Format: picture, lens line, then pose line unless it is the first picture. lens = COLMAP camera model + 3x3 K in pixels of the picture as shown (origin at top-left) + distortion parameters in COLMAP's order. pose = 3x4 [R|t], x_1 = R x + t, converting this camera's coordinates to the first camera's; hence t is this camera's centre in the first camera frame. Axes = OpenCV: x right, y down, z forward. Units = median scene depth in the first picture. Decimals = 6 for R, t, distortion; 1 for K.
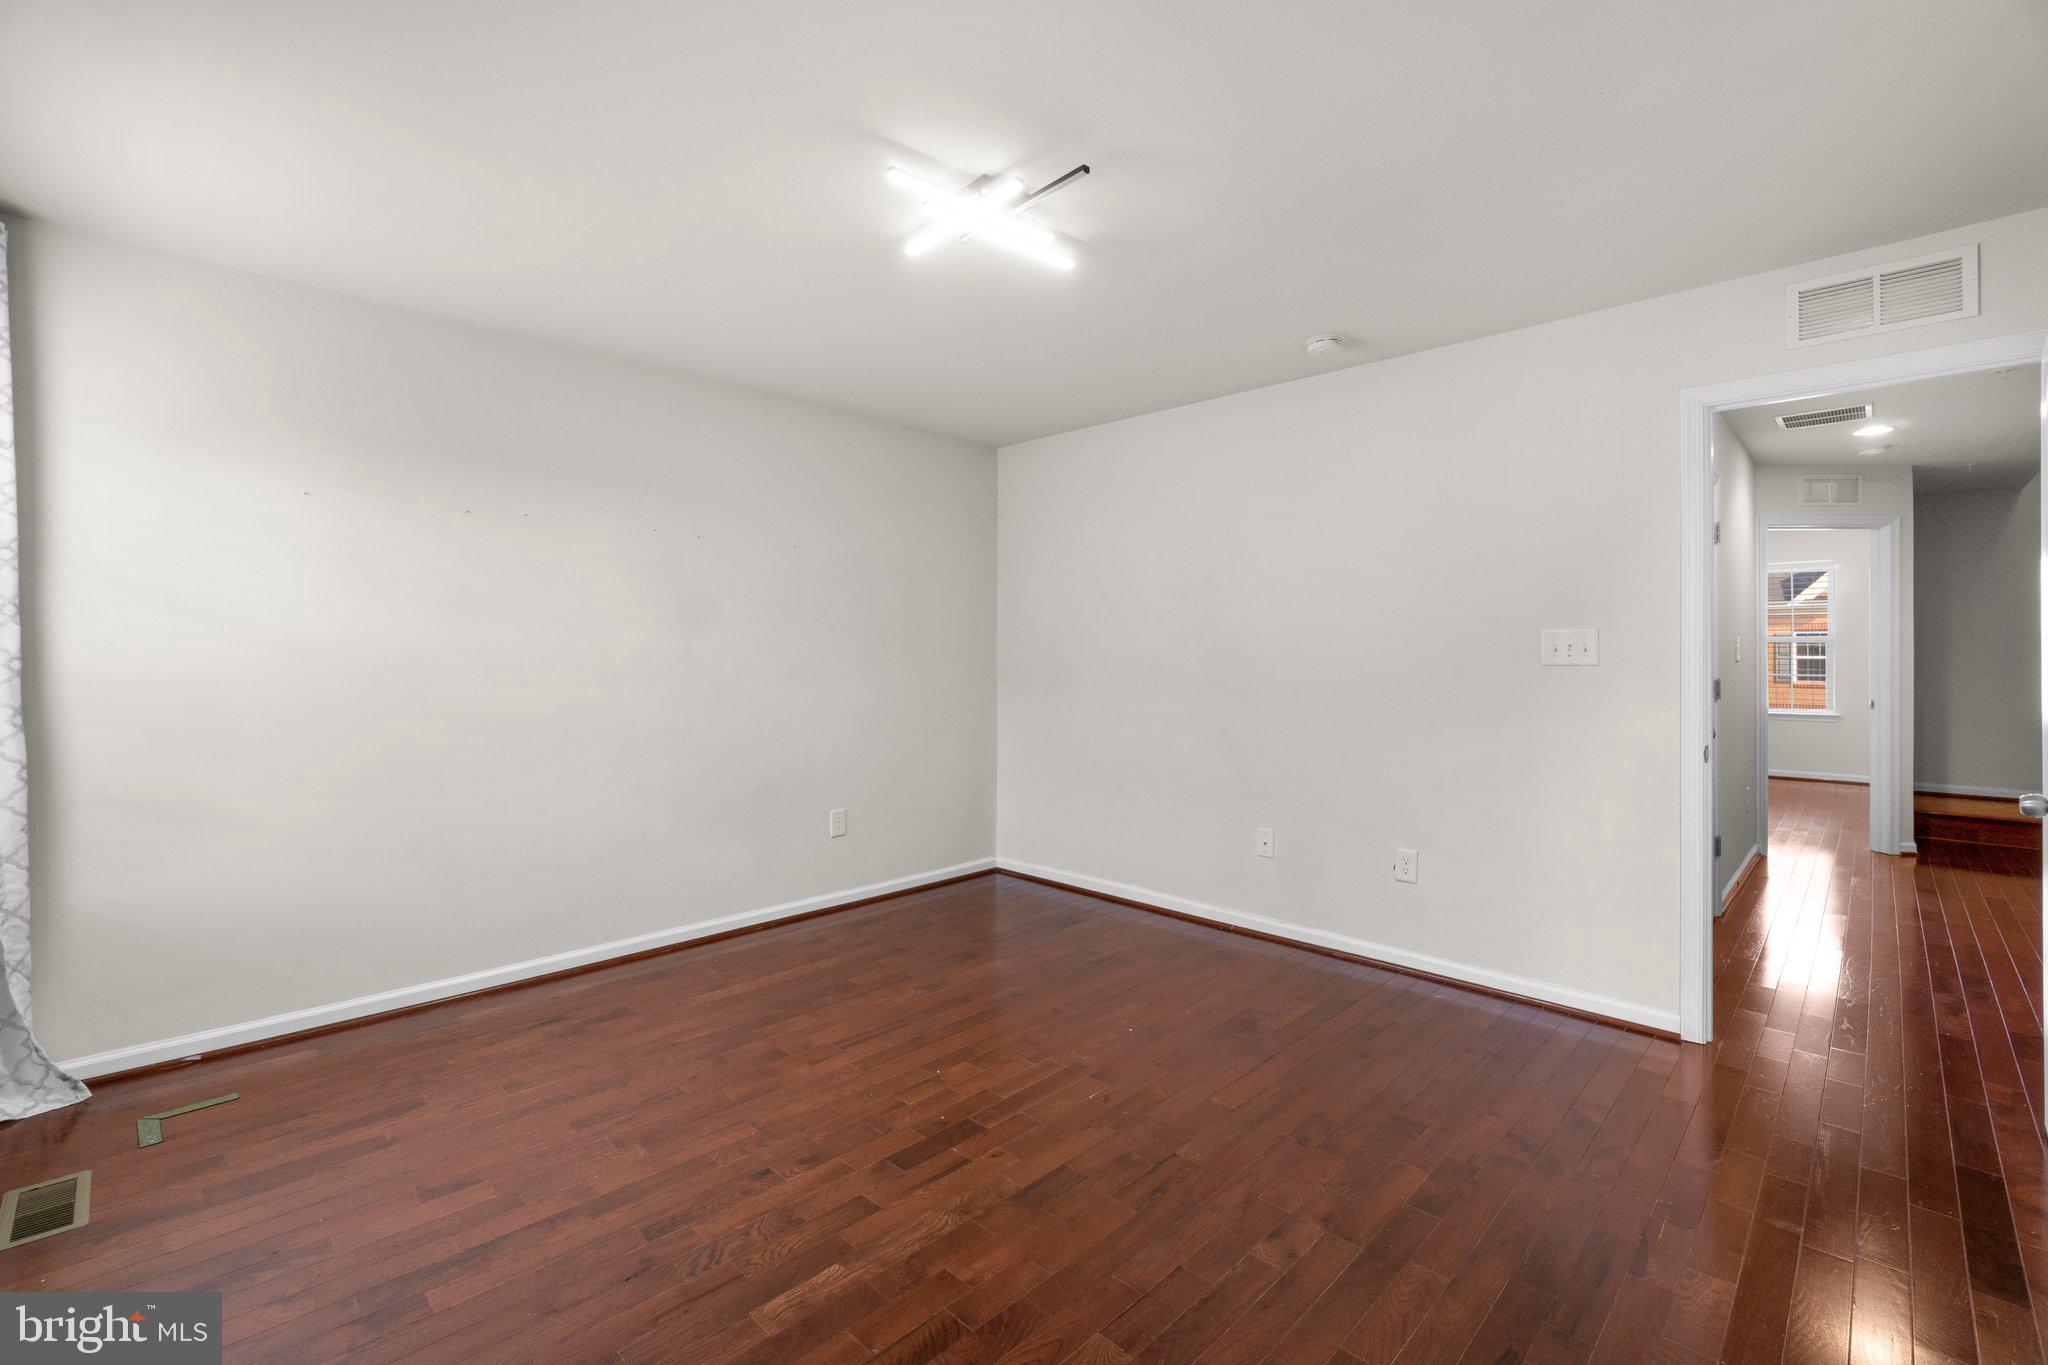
lens RADIAL K [[891.6, 0, 1020.1], [0, 891.6, 635.1], [0, 0, 1]] dist [-0.001878, 0.000073]
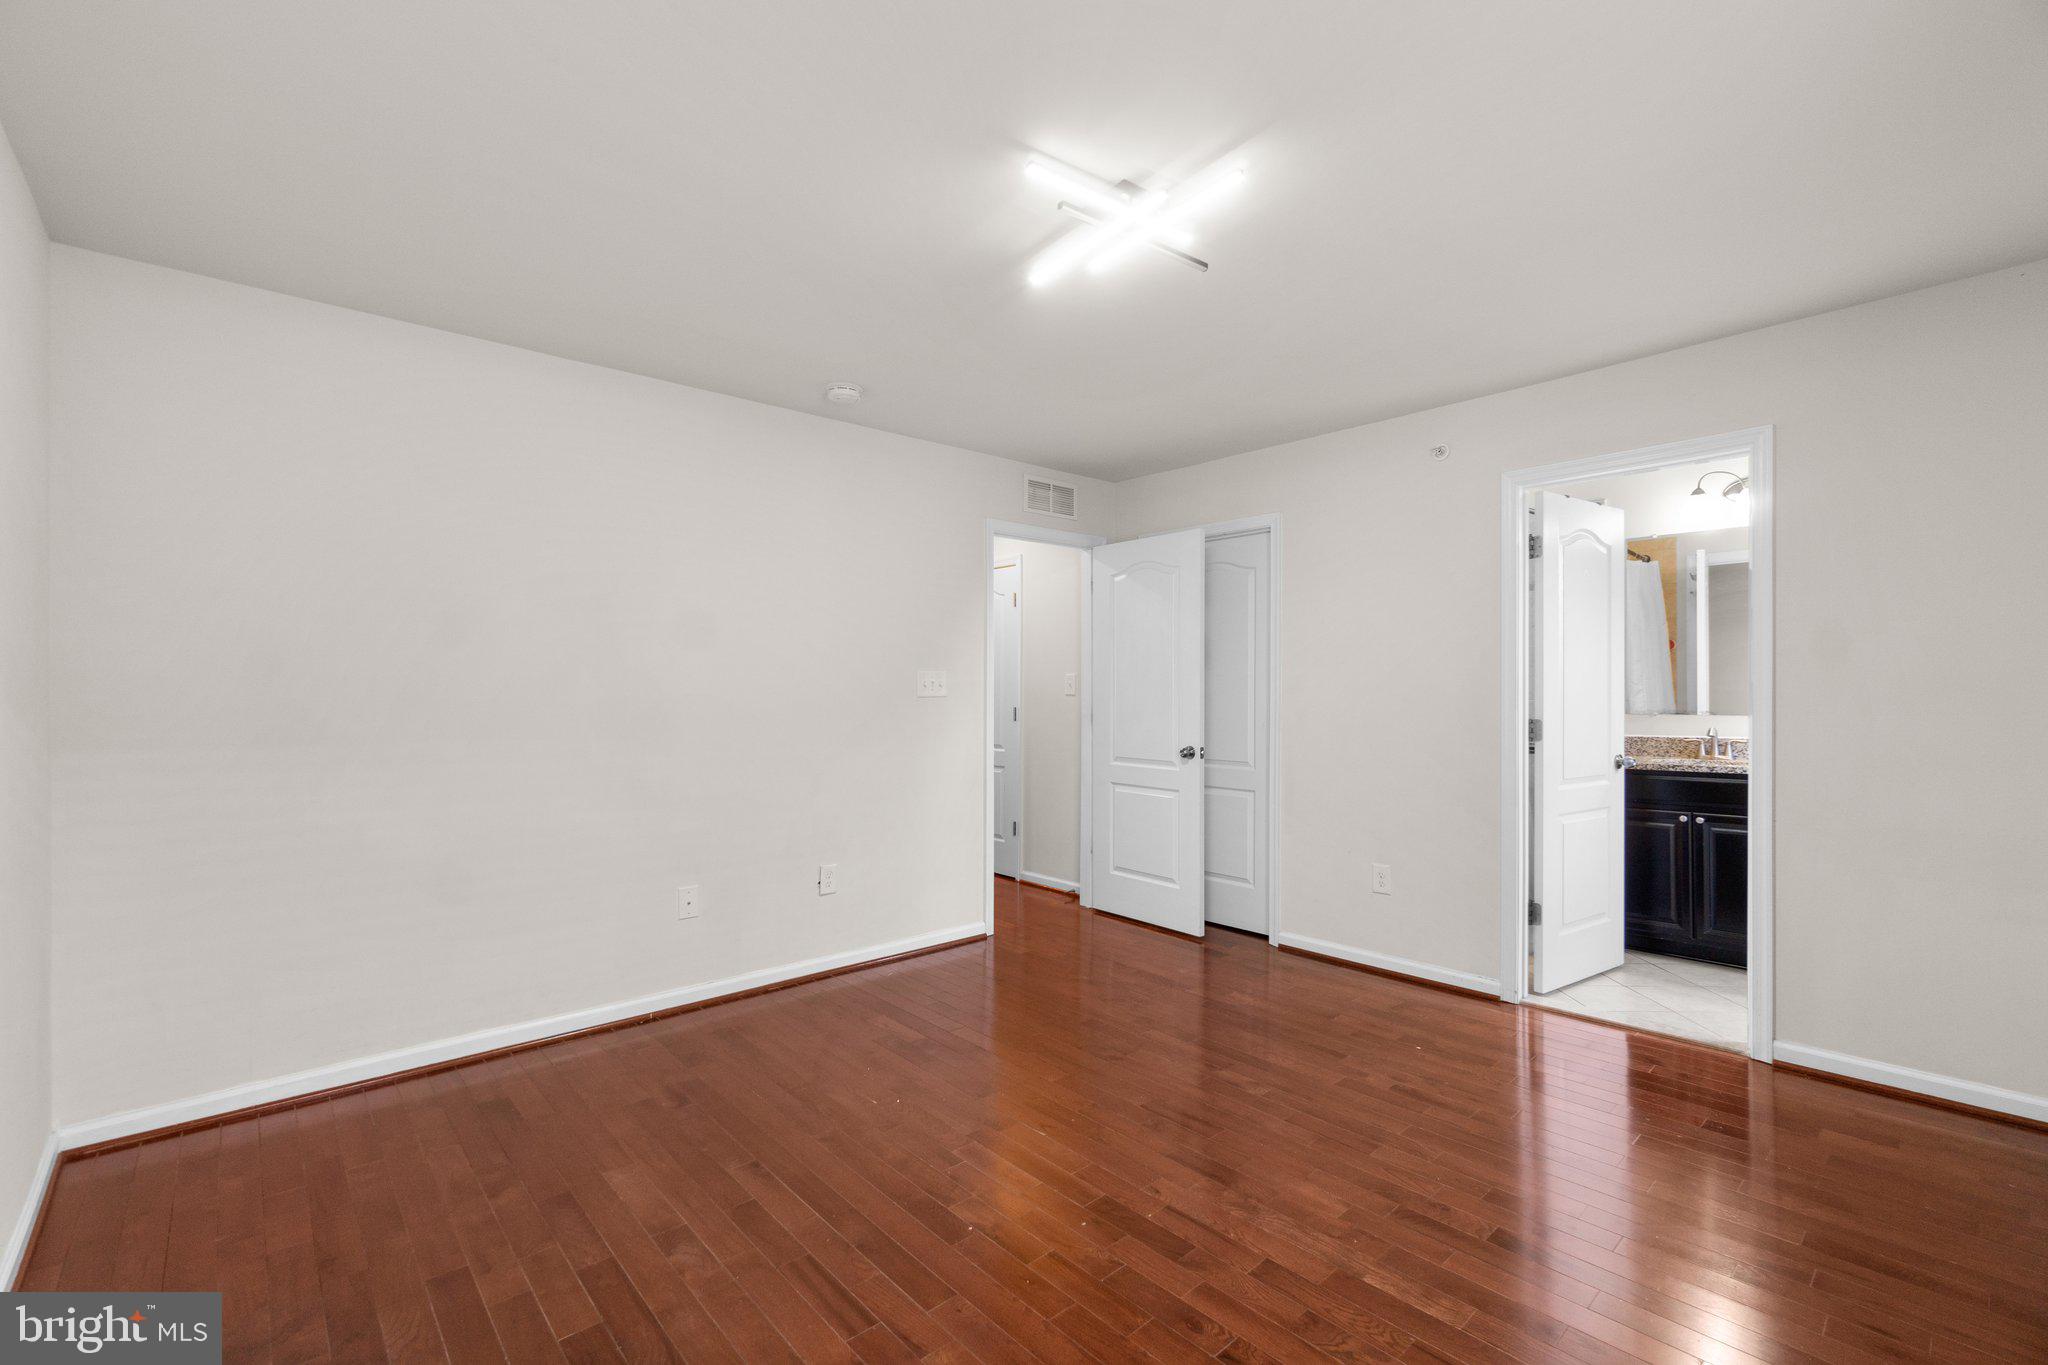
lens RADIAL K [[877.8, 0, 1015.7], [0, 877.8, 685.5], [0, 0, 1]] dist [-0.003122, 0.001024]
pose [[0.069699, 0.001074, 0.997567, -0.838674], [-0.019883, 0.999802, 0.000312, 0.014864], [-0.997370, -0.019857, 0.069707, 0.901931]]
